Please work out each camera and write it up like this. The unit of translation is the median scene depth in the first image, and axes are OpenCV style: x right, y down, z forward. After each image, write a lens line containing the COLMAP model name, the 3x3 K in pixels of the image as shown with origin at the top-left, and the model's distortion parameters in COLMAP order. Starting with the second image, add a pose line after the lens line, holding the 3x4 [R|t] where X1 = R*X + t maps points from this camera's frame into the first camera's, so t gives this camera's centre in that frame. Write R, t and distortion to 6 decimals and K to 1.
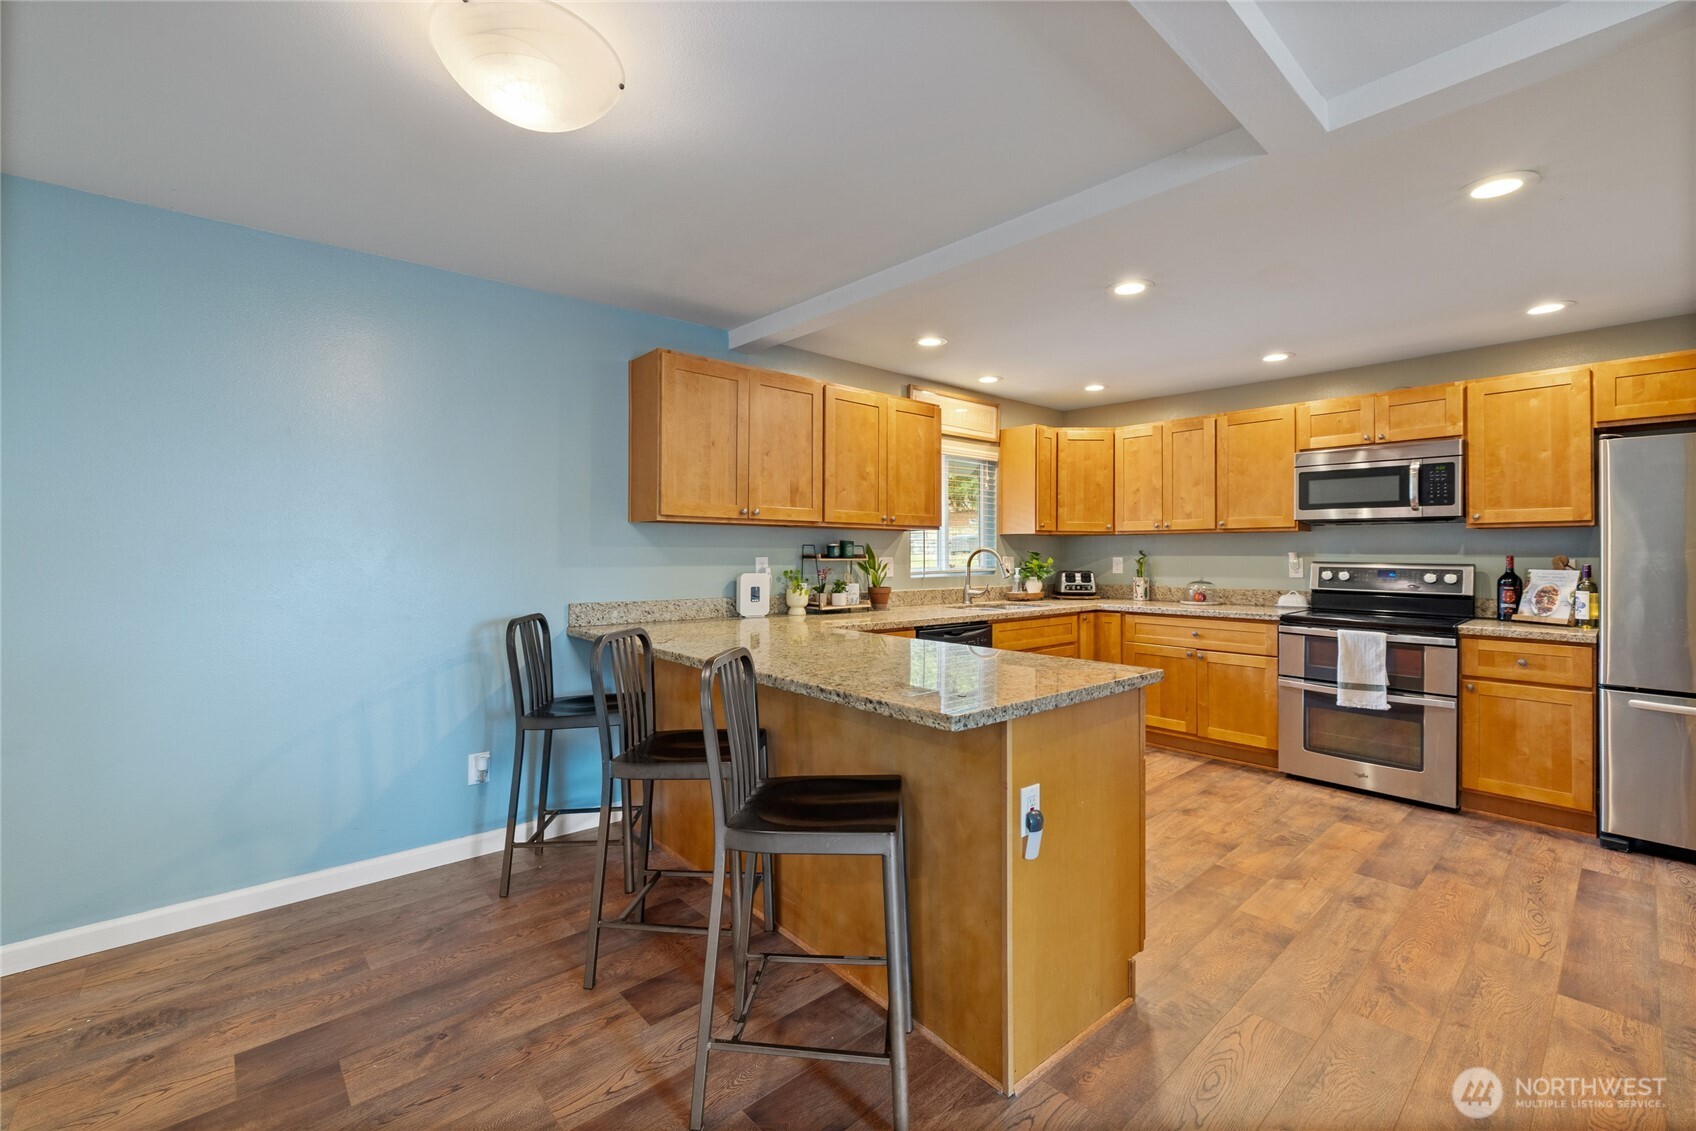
lens RADIAL K [[714.9, 0, 843.4], [0, 714.9, 548.4], [0, 0, 1]] dist [0.003395, -0.000770]
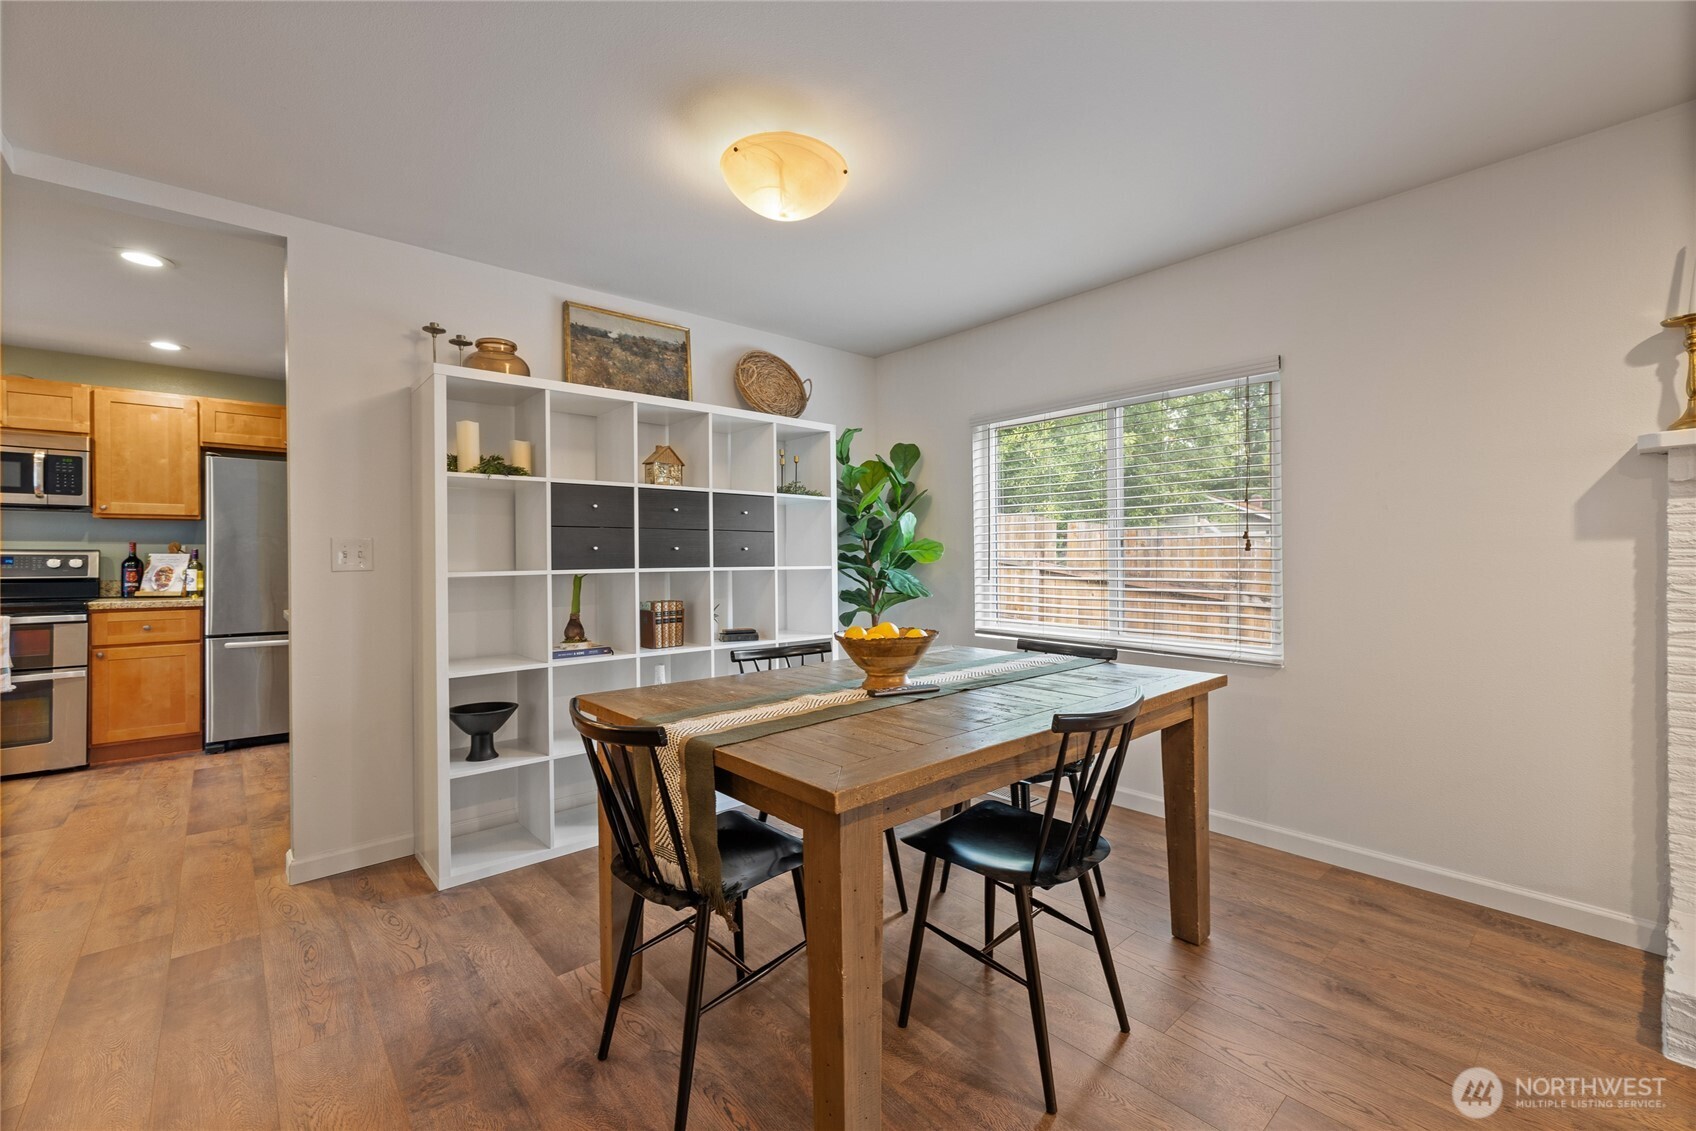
lens RADIAL K [[714.9, 0, 862.3], [0, 714.9, 554.7], [0, 0, 1]] dist [0.003395, -0.000770]
pose [[0.000506, -0.001731, 0.999998, -0.267847], [-0.003411, 0.999993, 0.001733, 0.025891], [-0.999994, -0.003411, 0.000500, -0.217236]]
